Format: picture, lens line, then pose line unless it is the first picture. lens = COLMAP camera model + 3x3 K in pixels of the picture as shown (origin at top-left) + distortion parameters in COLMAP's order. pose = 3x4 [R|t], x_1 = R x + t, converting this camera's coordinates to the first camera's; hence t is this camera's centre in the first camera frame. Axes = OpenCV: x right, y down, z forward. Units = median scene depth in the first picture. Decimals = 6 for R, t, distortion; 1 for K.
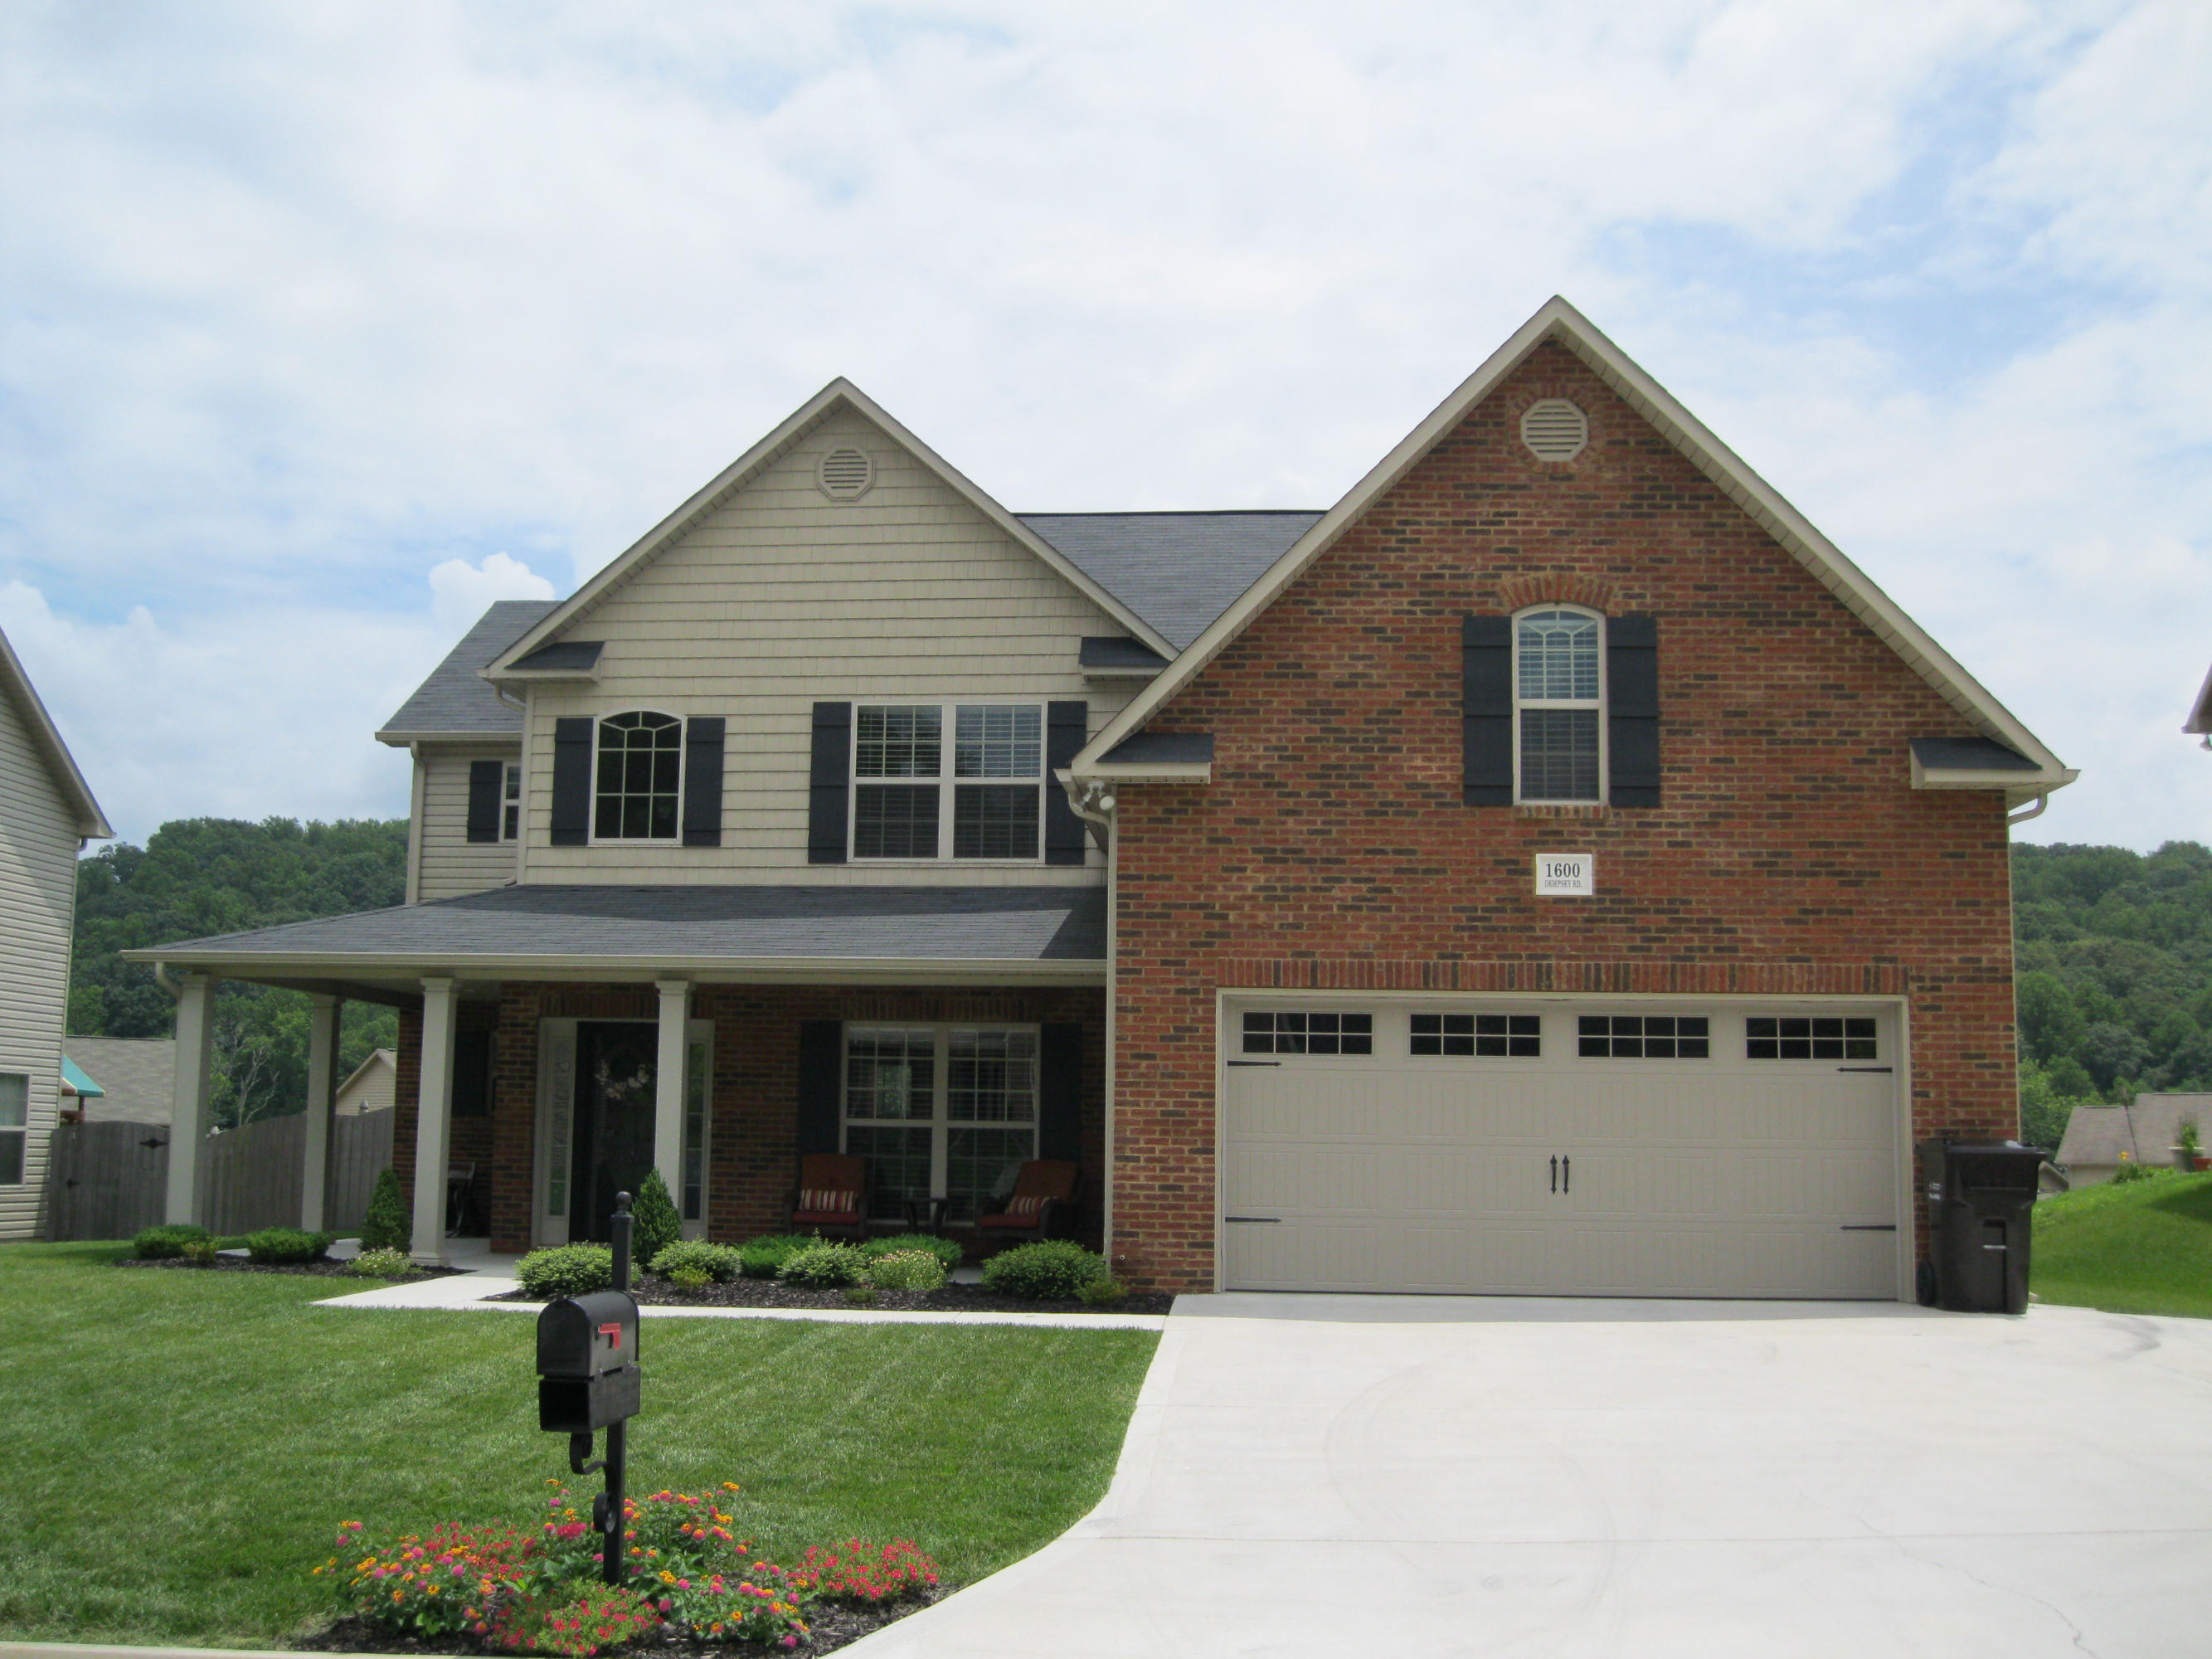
lens RADIAL K [[2294.1, 0, 1065.1], [0, 2294.1, 820.0], [0, 0, 1]] dist [-0.141572, 0.096821]
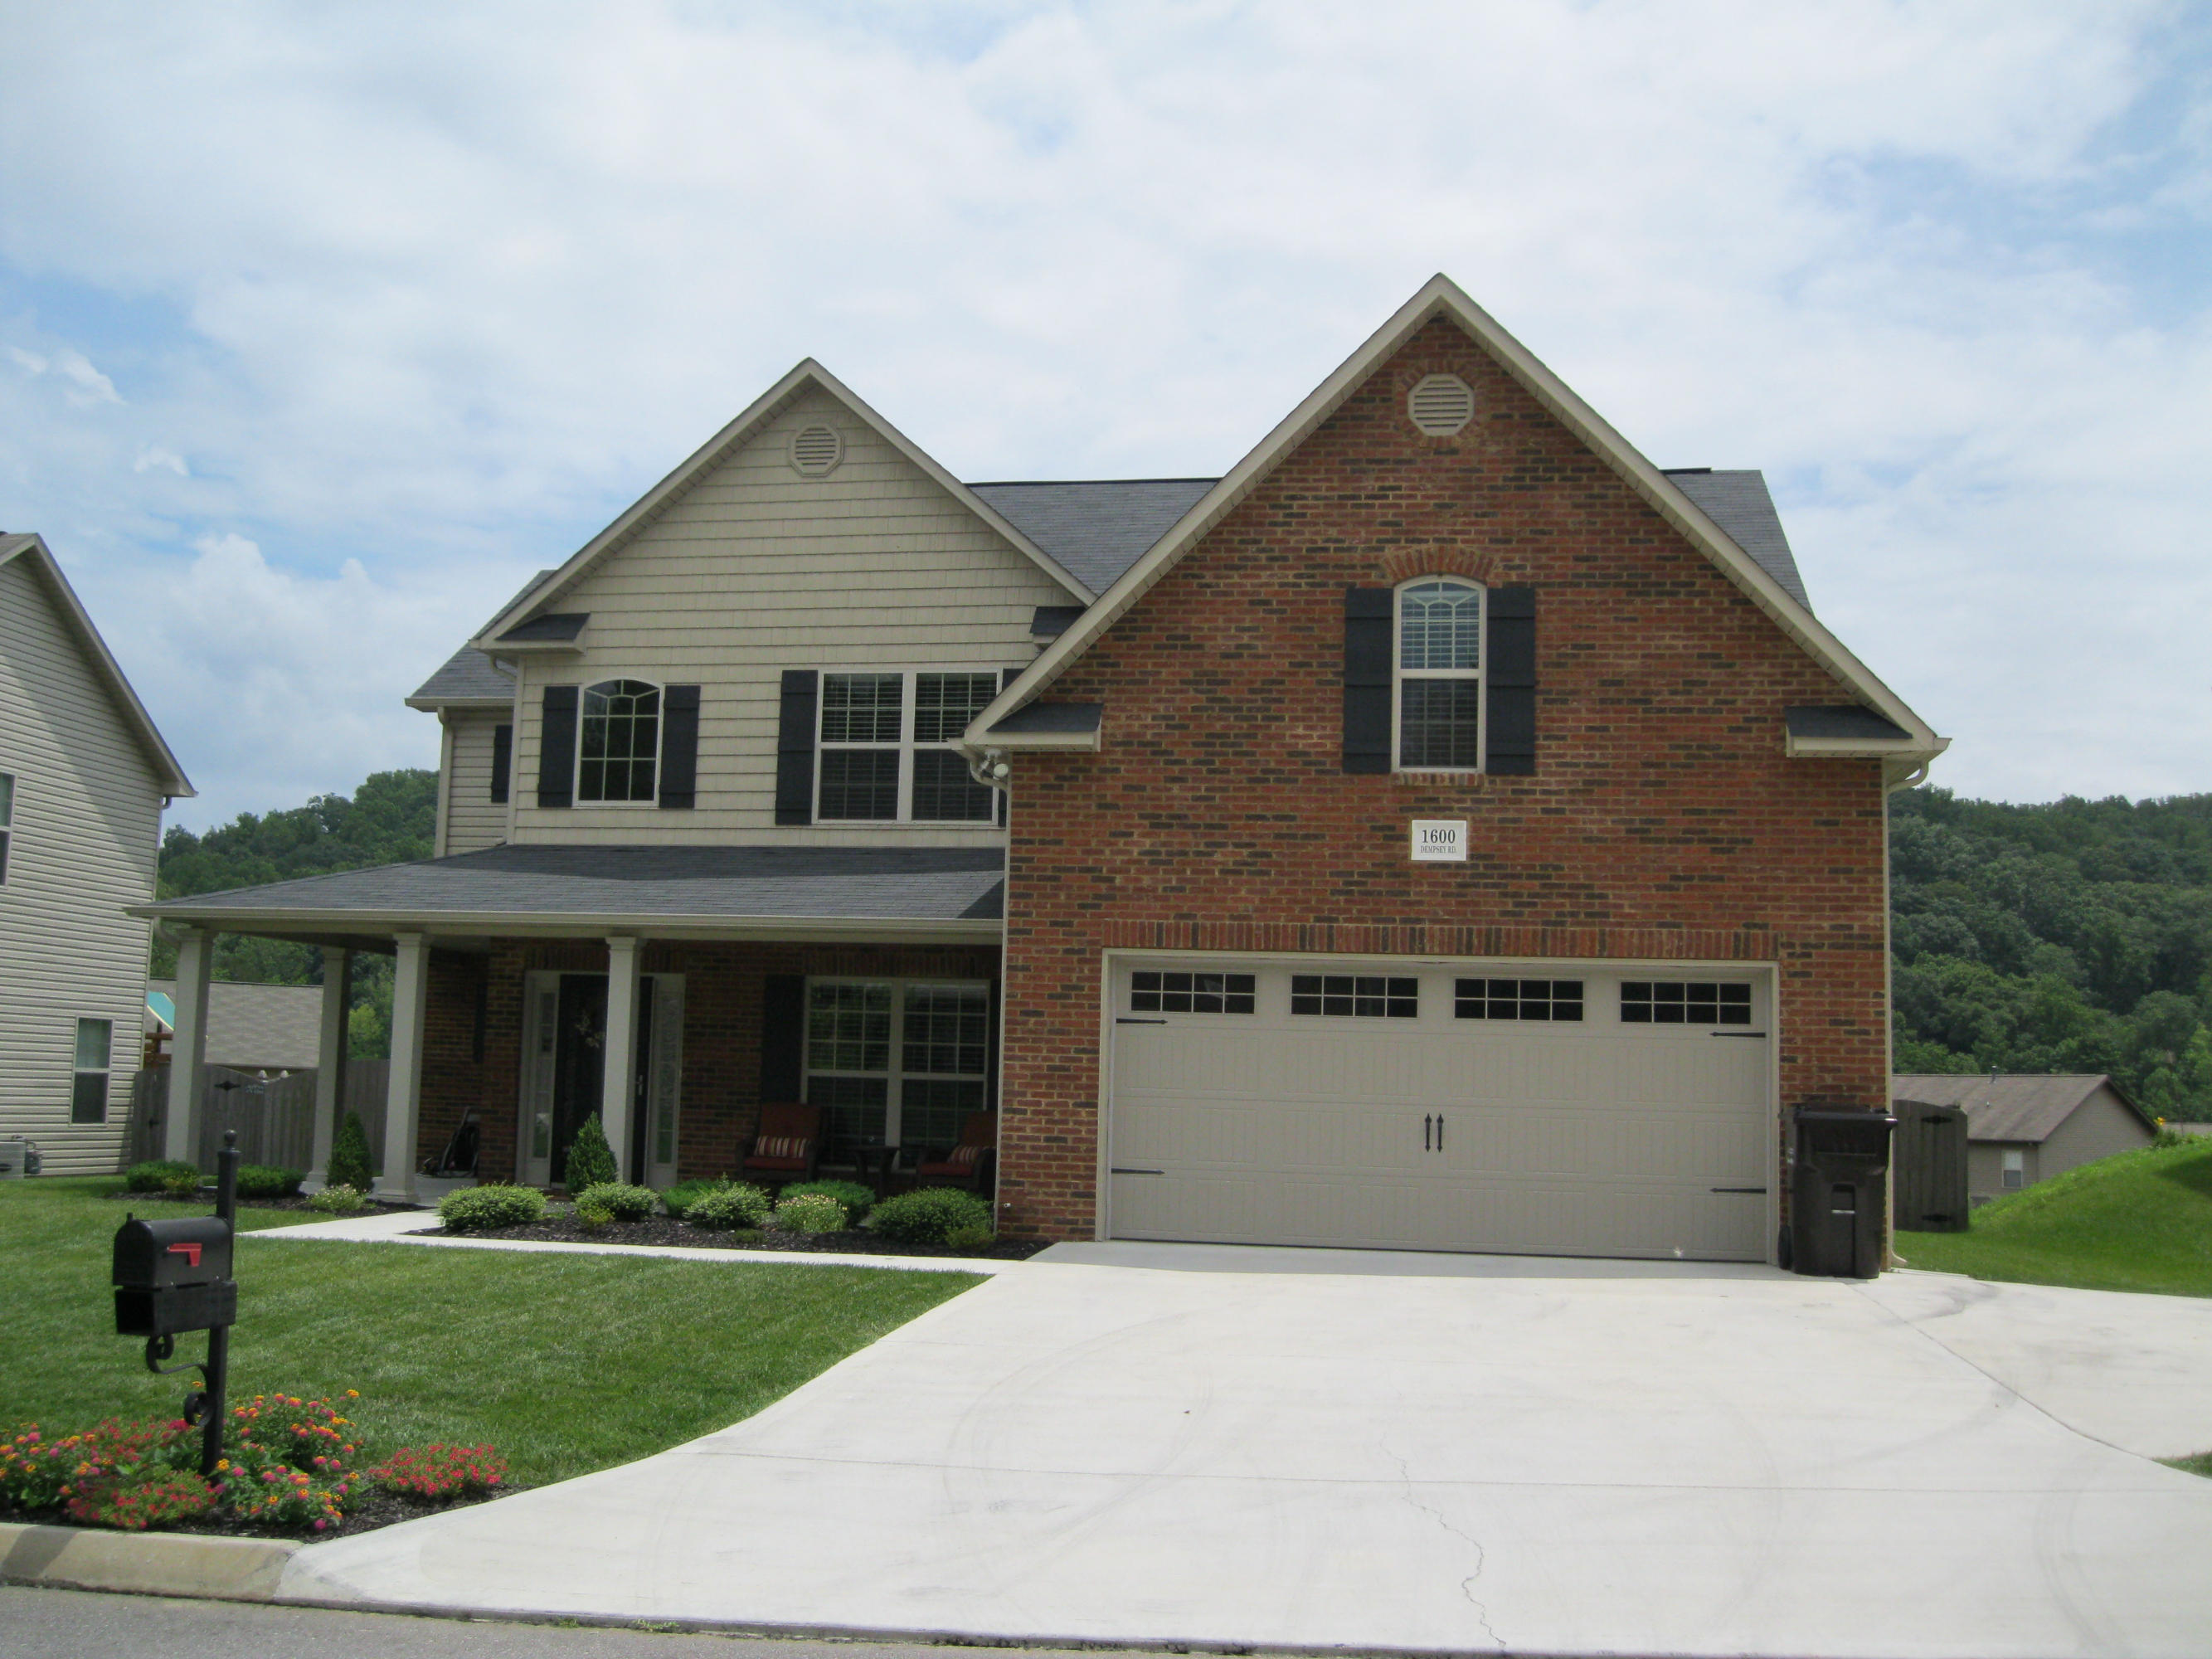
lens RADIAL K [[2294.1, 0, 1065.1], [0, 2294.1, 820.0], [0, 0, 1]] dist [-0.141572, 0.096821]
pose [[0.996217, 0.001660, -0.086882, 0.139103], [0.000235, 0.999762, 0.021793, -0.007657], [0.086898, -0.021731, 0.995980, -0.037479]]
